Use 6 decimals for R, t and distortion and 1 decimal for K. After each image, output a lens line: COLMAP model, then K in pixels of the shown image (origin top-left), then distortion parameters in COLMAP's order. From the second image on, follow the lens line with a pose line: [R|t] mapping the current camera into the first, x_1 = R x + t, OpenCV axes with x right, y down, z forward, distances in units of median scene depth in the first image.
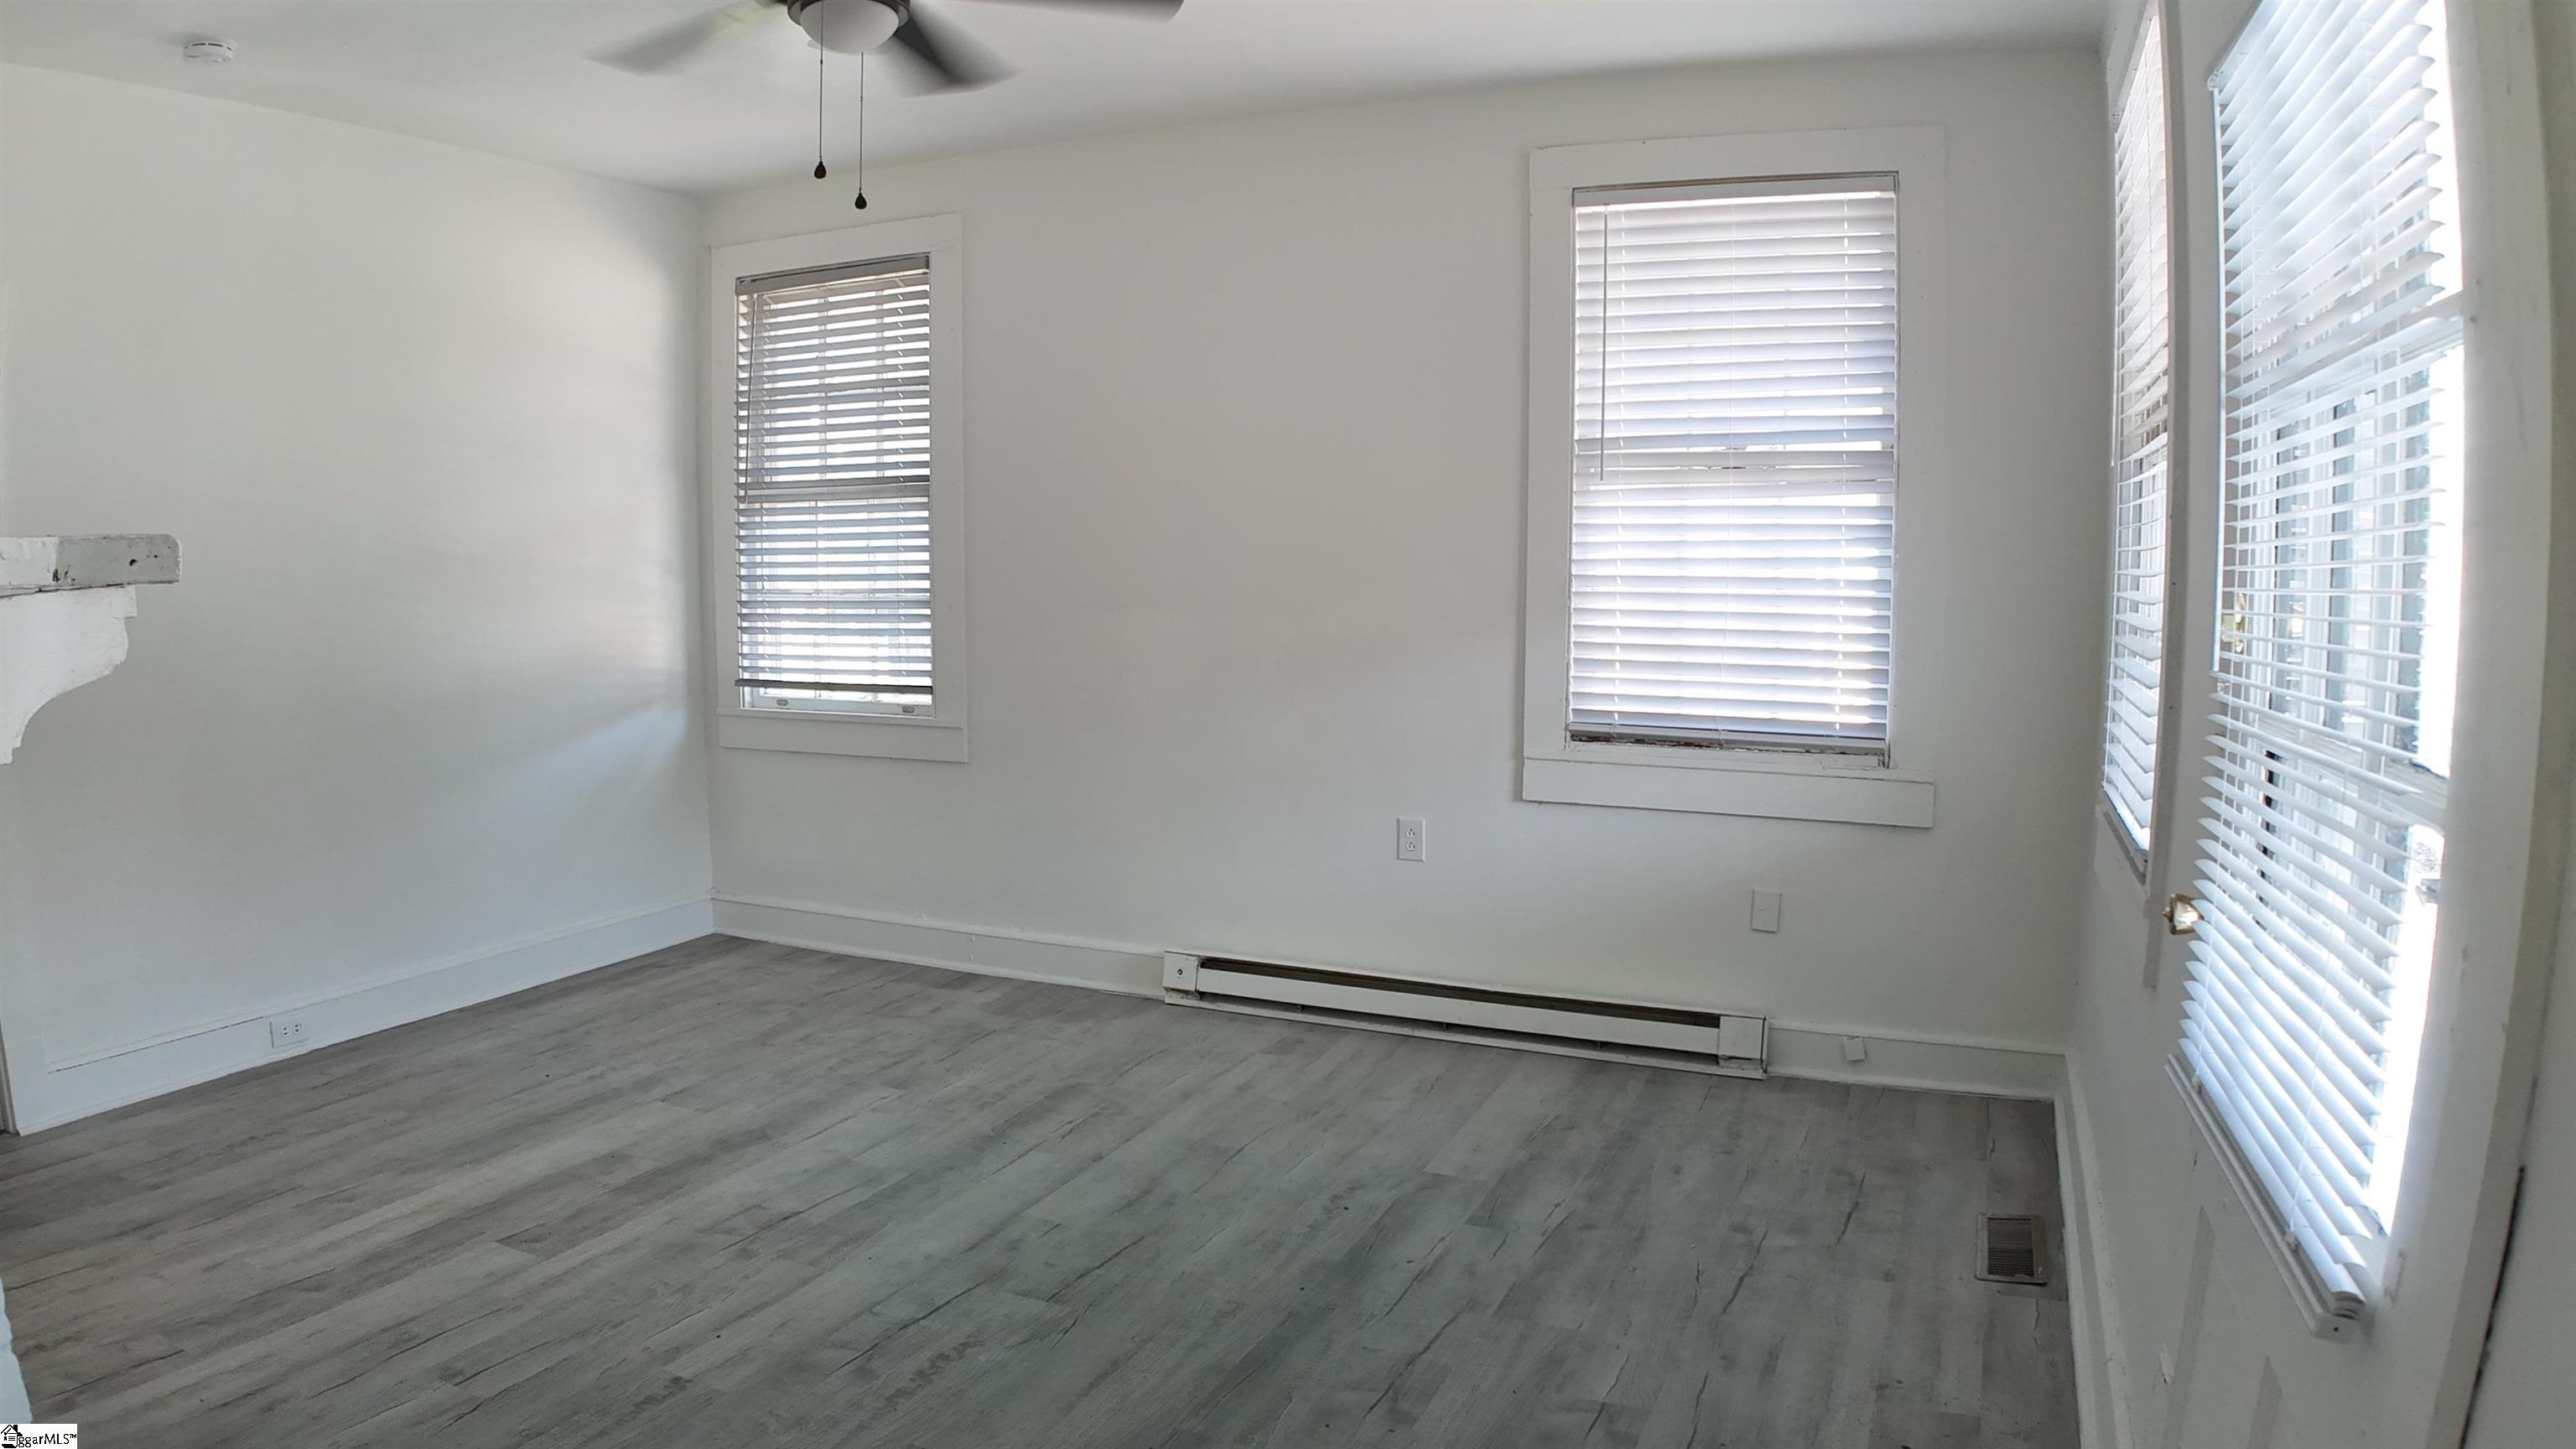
lens RADIAL K [[1575.4, 0, 1288.0], [0, 1575.4, 724.5], [0, 0, 1]] dist [-0.129153, -0.069886]
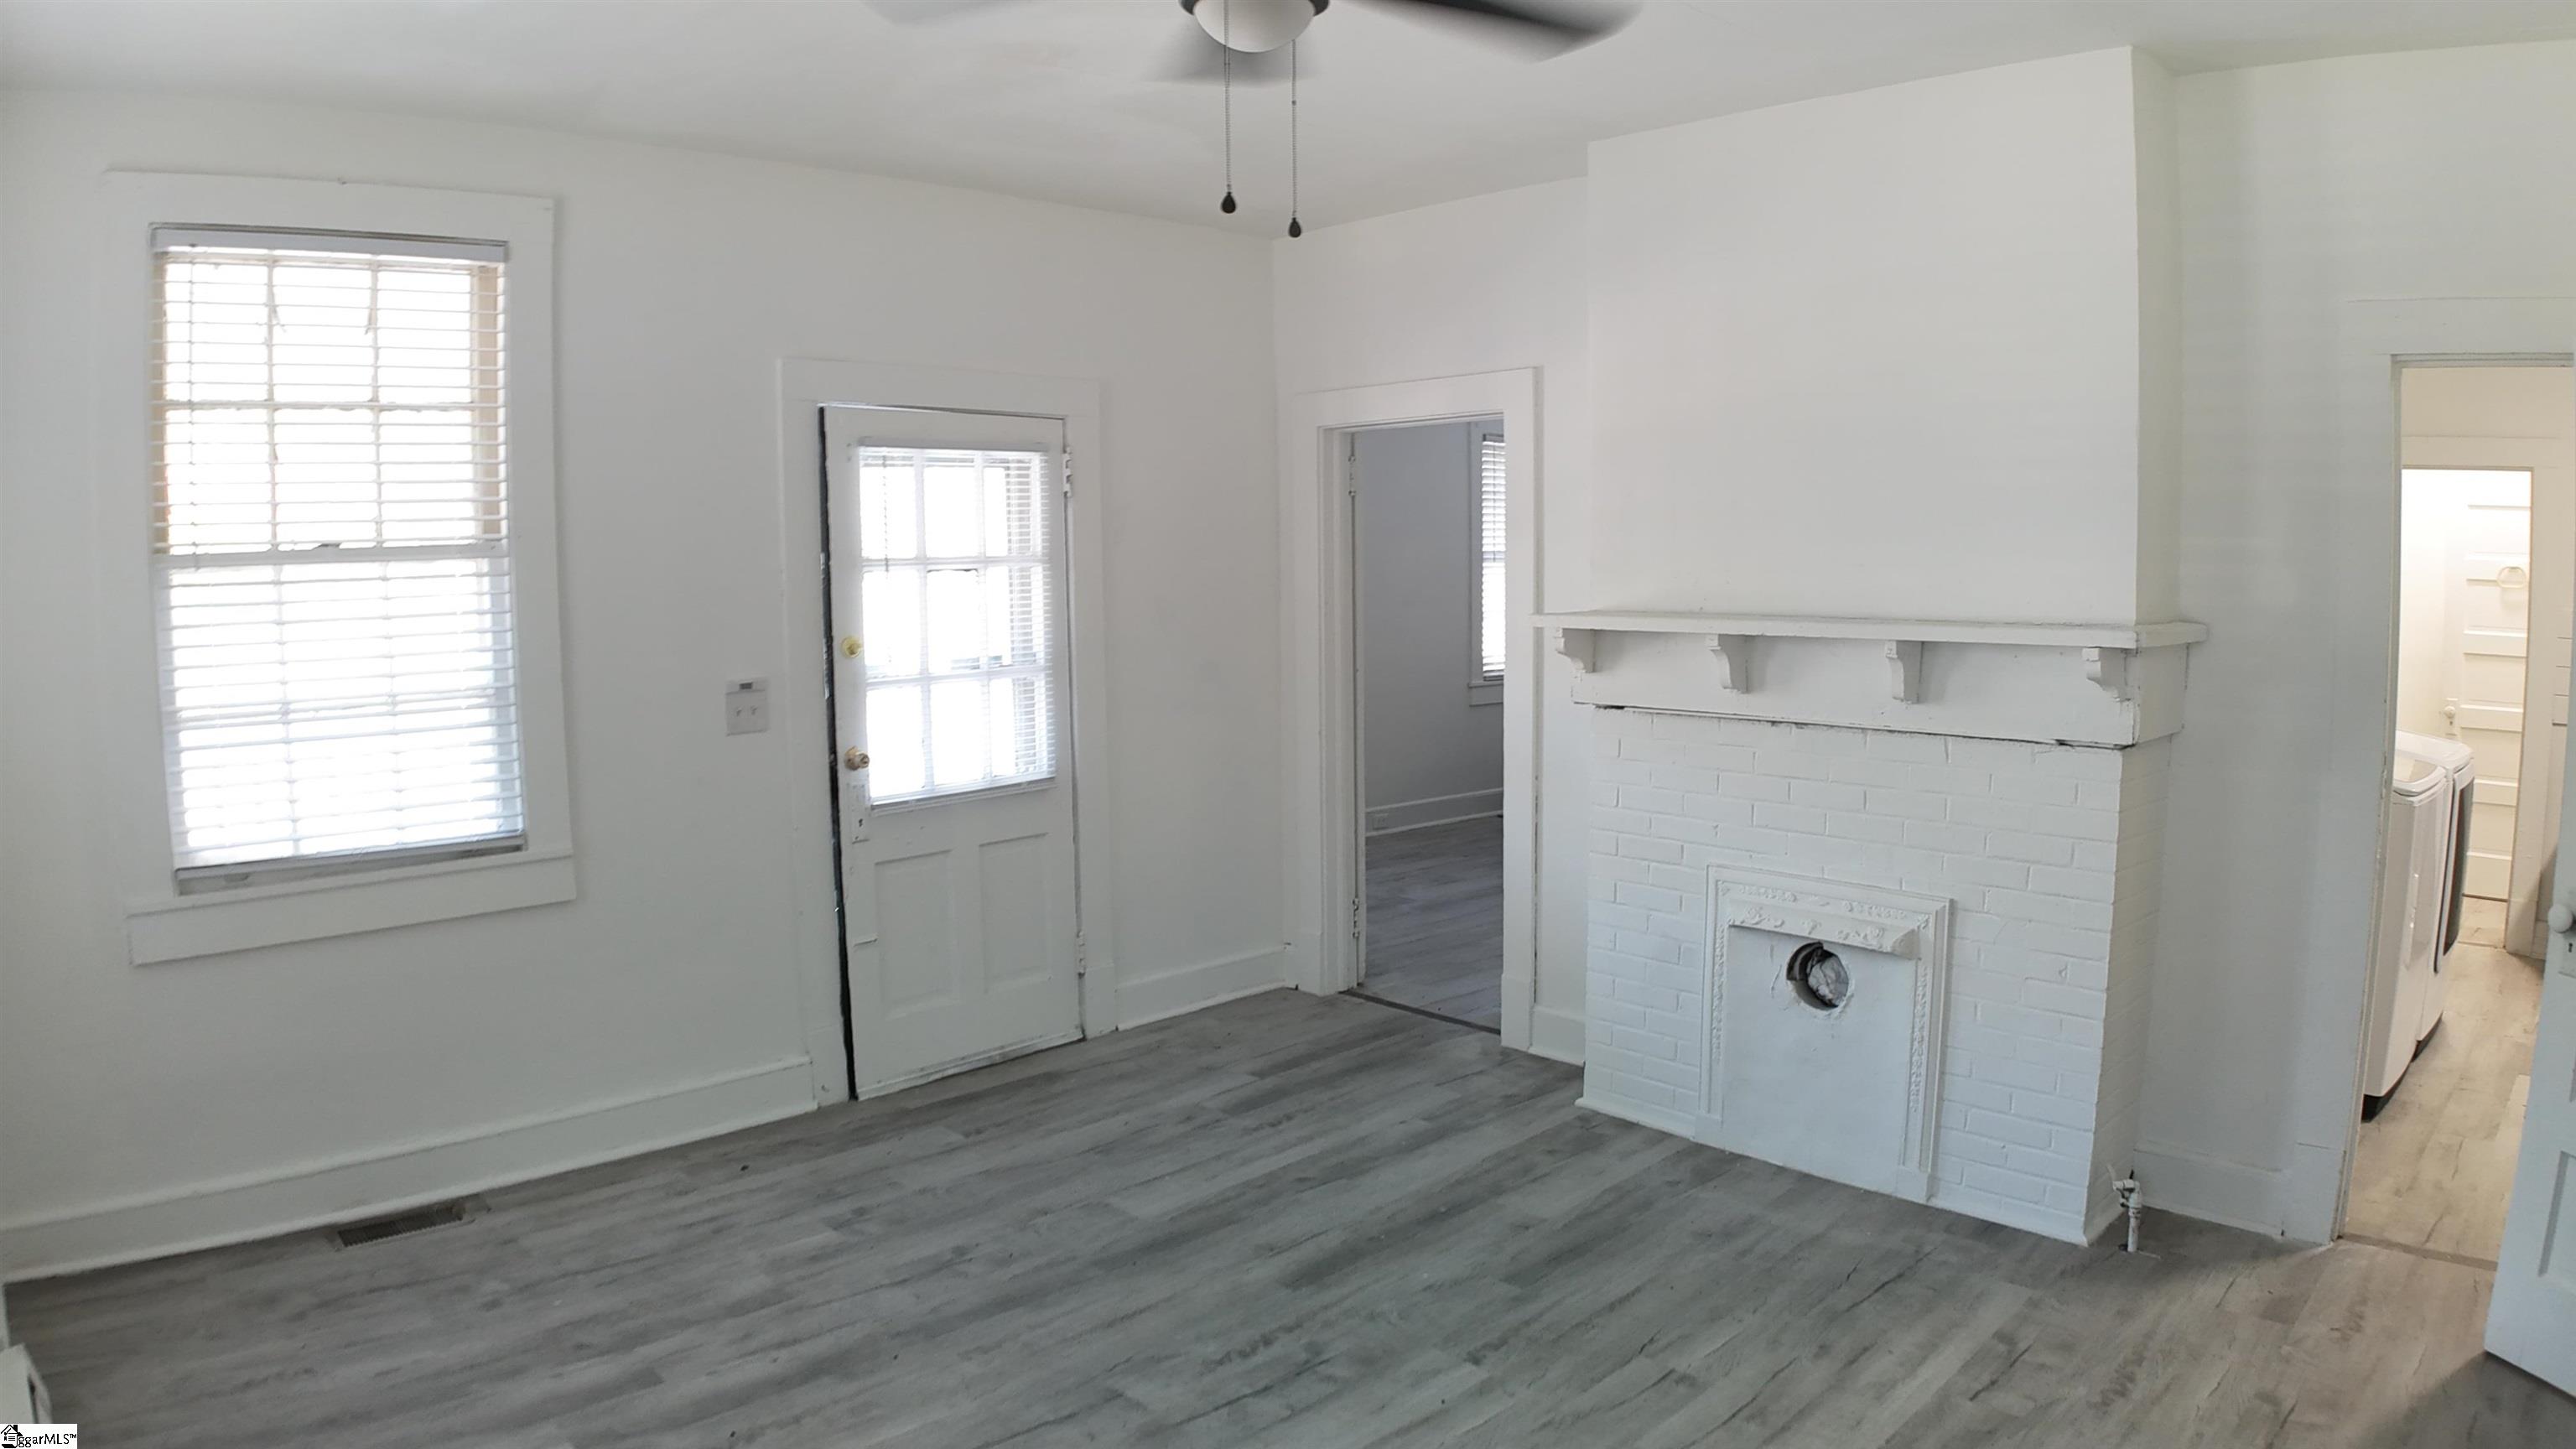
lens RADIAL K [[1580.9, 0, 1288.0], [0, 1580.9, 724.5], [0, 0, 1]] dist [-0.163878, 0.000883]
pose [[-0.927217, -0.031474, 0.373200, -0.448063], [0.048901, 0.977759, 0.203953, -0.183561], [-0.371319, 0.207359, -0.905055, 1.289622]]
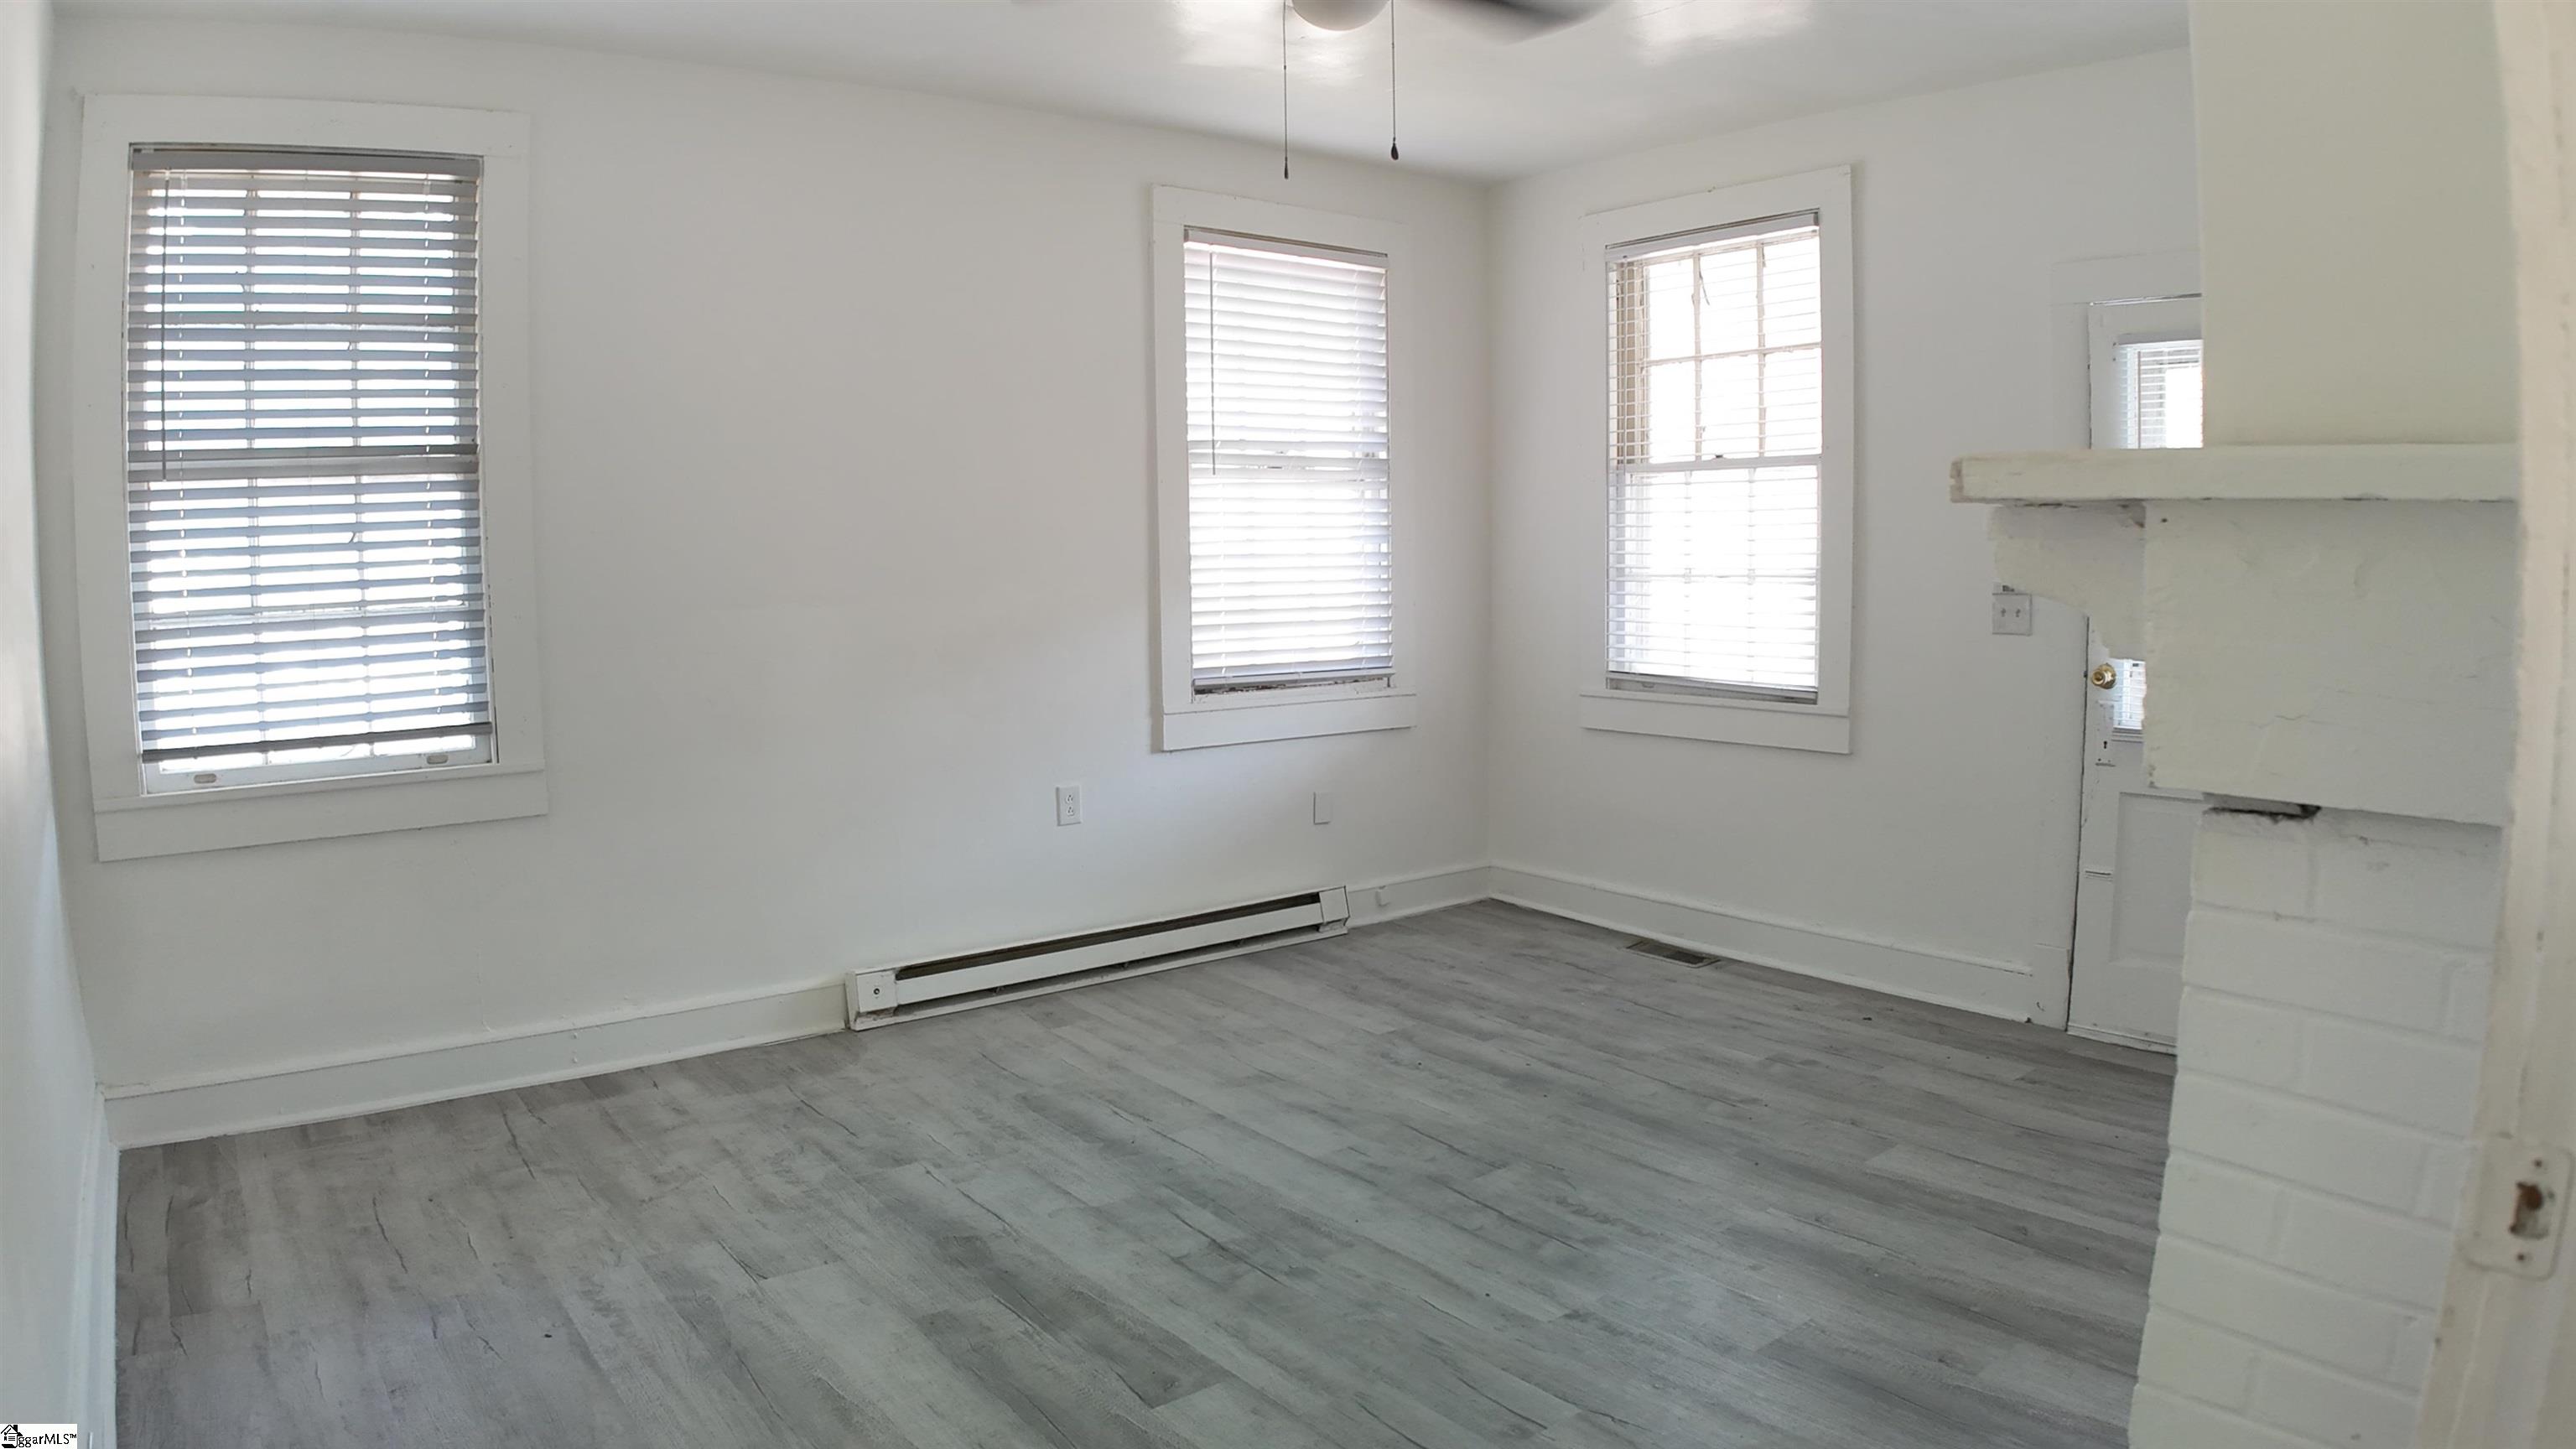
lens RADIAL K [[1575.4, 0, 1288.0], [0, 1575.4, 724.5], [0, 0, 1]] dist [-0.129153, -0.069886]
pose [[0.467192, -0.104850, 0.877917, -0.895035], [0.105804, 0.992438, 0.062223, -0.036387], [-0.877802, 0.063818, 0.474753, 0.407269]]
